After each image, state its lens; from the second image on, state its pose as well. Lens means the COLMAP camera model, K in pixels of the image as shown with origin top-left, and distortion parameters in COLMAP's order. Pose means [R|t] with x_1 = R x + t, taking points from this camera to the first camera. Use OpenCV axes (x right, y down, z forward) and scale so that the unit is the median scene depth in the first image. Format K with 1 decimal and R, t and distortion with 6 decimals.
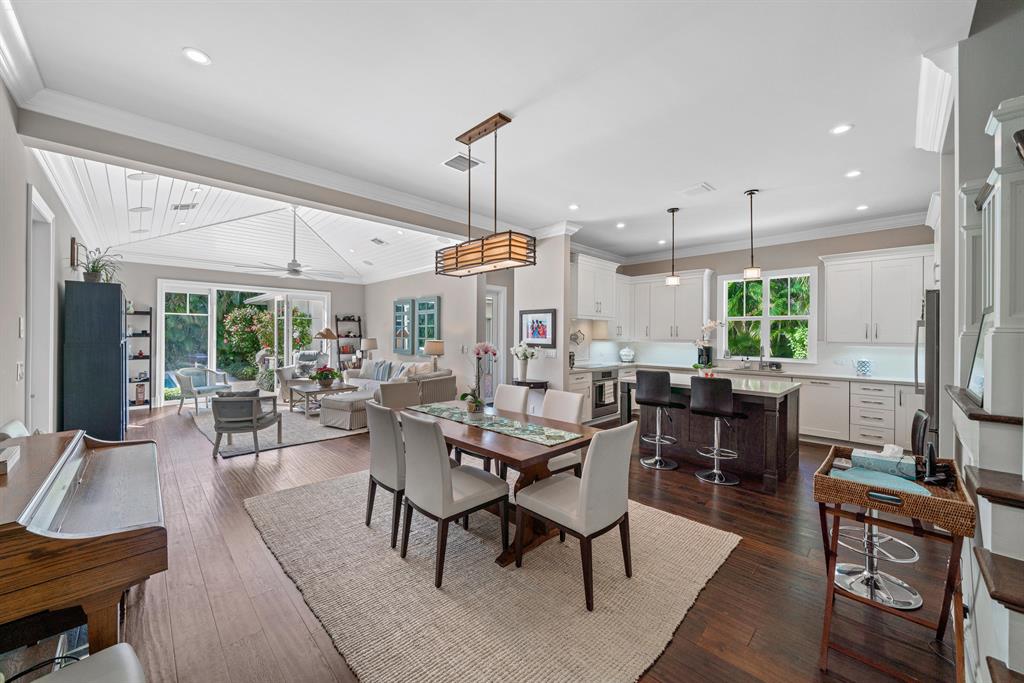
lens RADIAL K [[380.1, 0, 508.3], [0, 380.1, 335.7], [0, 0, 1]] dist [-0.009968, -0.000546]
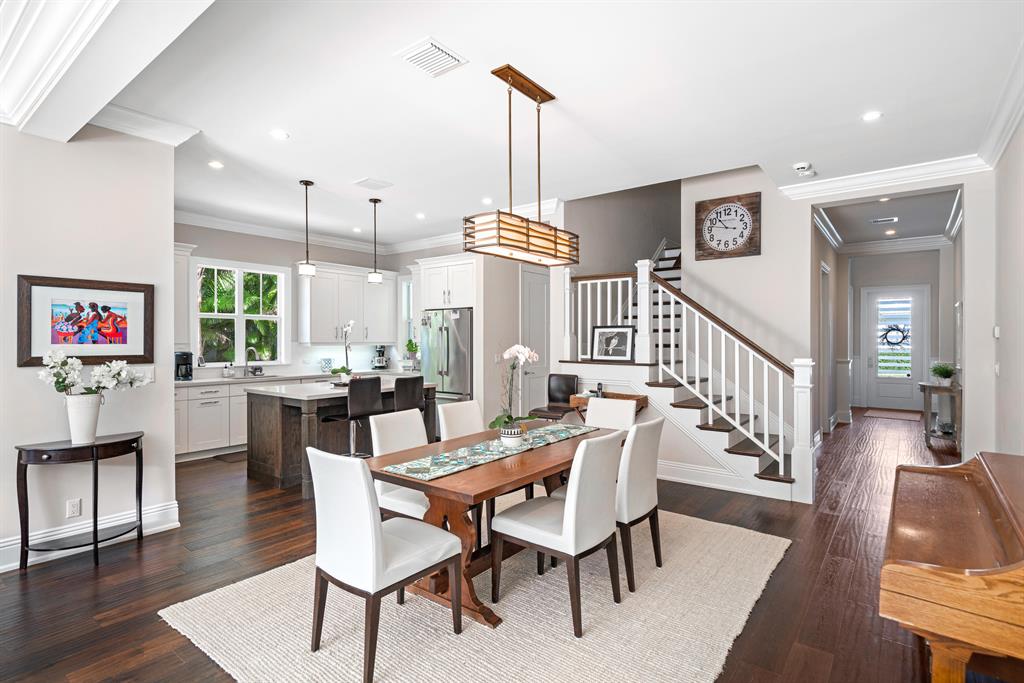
lens RADIAL K [[501.1, 0, 502.1], [0, 501.1, 341.7], [0, 0, 1]] dist [0.001467, -0.000026]
pose [[-0.110145, -0.011721, 0.993846, -0.584962], [0.000626, 0.999929, 0.011862, -0.002963], [-0.993915, 0.001929, -0.110130, 0.600537]]
